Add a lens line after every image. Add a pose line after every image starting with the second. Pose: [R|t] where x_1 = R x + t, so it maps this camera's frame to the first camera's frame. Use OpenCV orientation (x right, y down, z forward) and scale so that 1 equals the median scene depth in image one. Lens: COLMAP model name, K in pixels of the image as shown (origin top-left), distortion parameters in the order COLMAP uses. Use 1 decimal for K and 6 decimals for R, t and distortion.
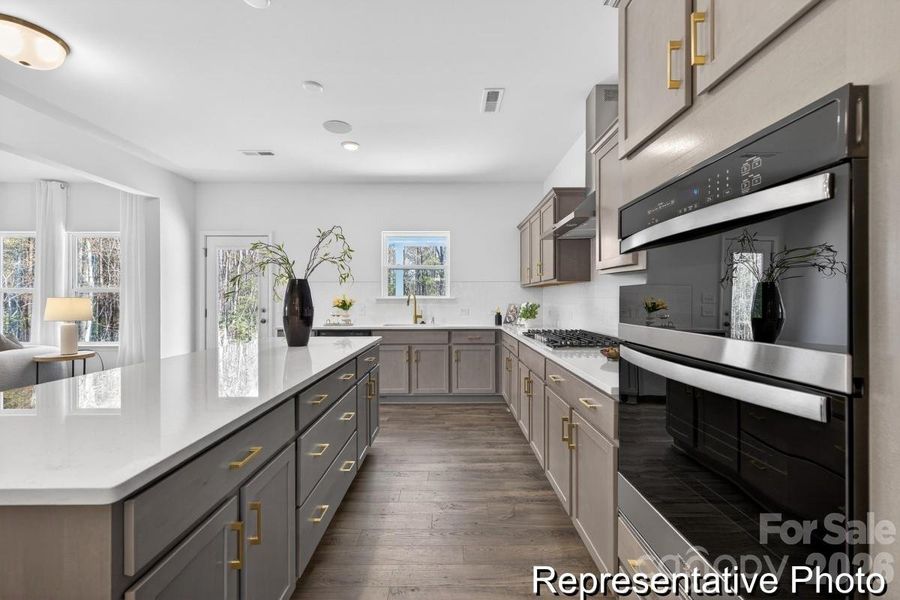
lens RADIAL K [[375.5, 0, 448.2], [0, 375.5, 295.7], [0, 0, 1]] dist [0.003803, -0.000295]
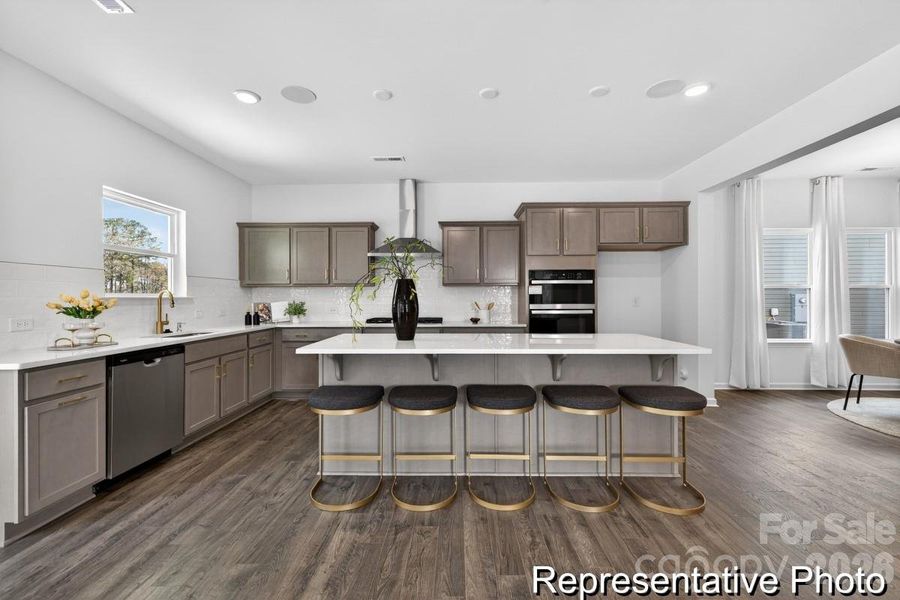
lens RADIAL K [[375.5, 0, 448.2], [0, 375.5, 295.7], [0, 0, 1]] dist [0.003803, -0.000295]
pose [[0.028770, 0.004749, 0.999575, -0.796529], [-0.005931, 0.999972, -0.004580, 0.003698], [-0.999568, -0.005797, 0.028798, 0.450155]]
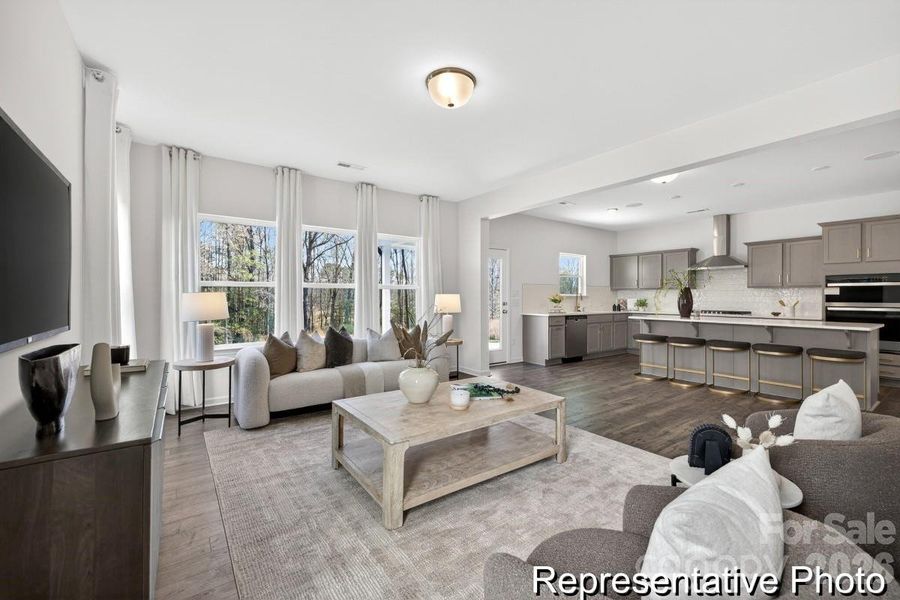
lens RADIAL K [[375.5, 0, 448.2], [0, 375.5, 295.7], [0, 0, 1]] dist [0.003803, -0.000295]
pose [[0.815349, 0.004269, 0.578954, -1.520961], [-0.008791, 0.999949, 0.005009, 0.002974], [-0.578903, -0.009174, 0.815345, -0.004925]]
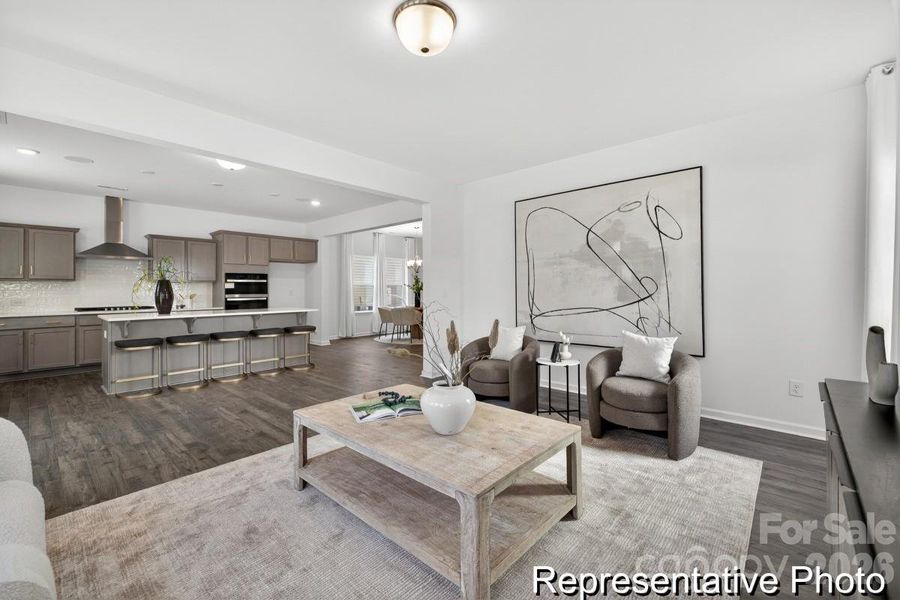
lens RADIAL K [[380.4, 0, 447.8], [0, 380.4, 284.9], [0, 0, 1]] dist [0.012289, -0.000030]
pose [[-0.736536, 0.013566, 0.676263, -1.517927], [0.000609, 0.999812, -0.019393, 0.011183], [-0.676398, -0.013872, -0.736405, 0.790604]]
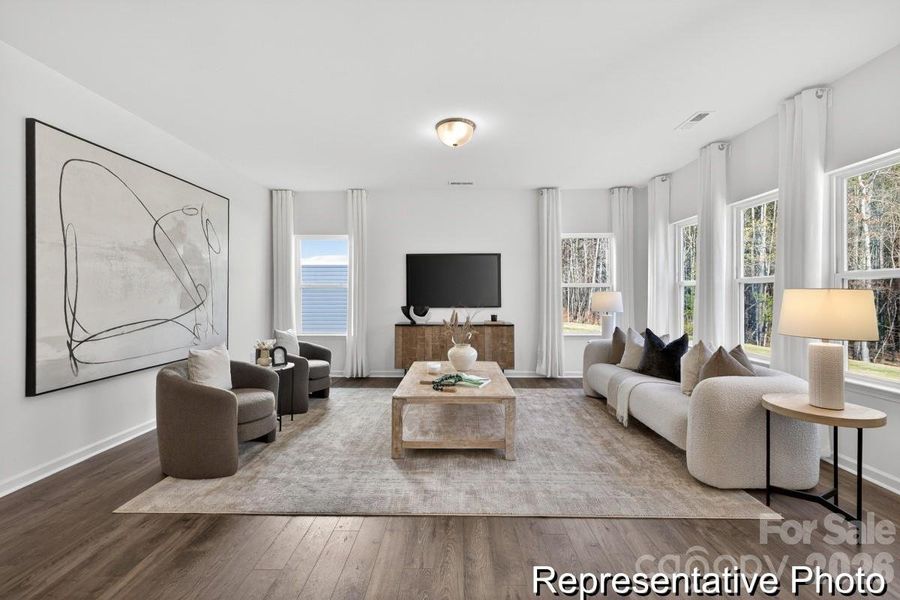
lens RADIAL K [[375.5, 0, 448.2], [0, 375.5, 295.7], [0, 0, 1]] dist [0.003803, -0.000295]
pose [[-0.027499, 0.003501, -0.999616, -0.454919], [0.010055, 0.999944, 0.003225, 0.006407], [0.999571, -0.009963, -0.027533, 0.470698]]
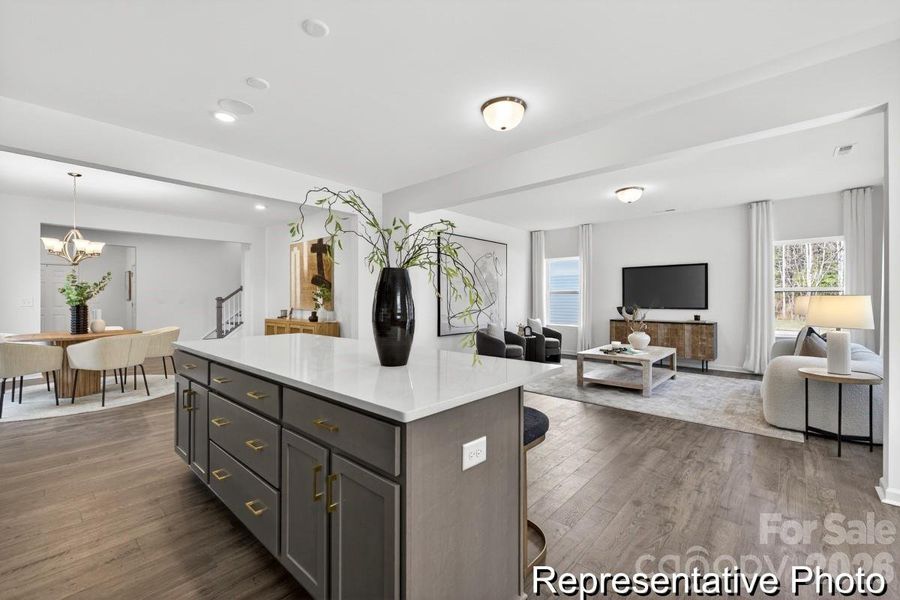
lens RADIAL K [[375.5, 0, 448.2], [0, 375.5, 295.7], [0, 0, 1]] dist [0.003803, -0.000295]
pose [[-0.672527, -0.004212, -0.740061, 0.029961], [0.006978, 0.999903, -0.012033, 0.008367], [0.740040, -0.013257, -0.672432, 0.827023]]
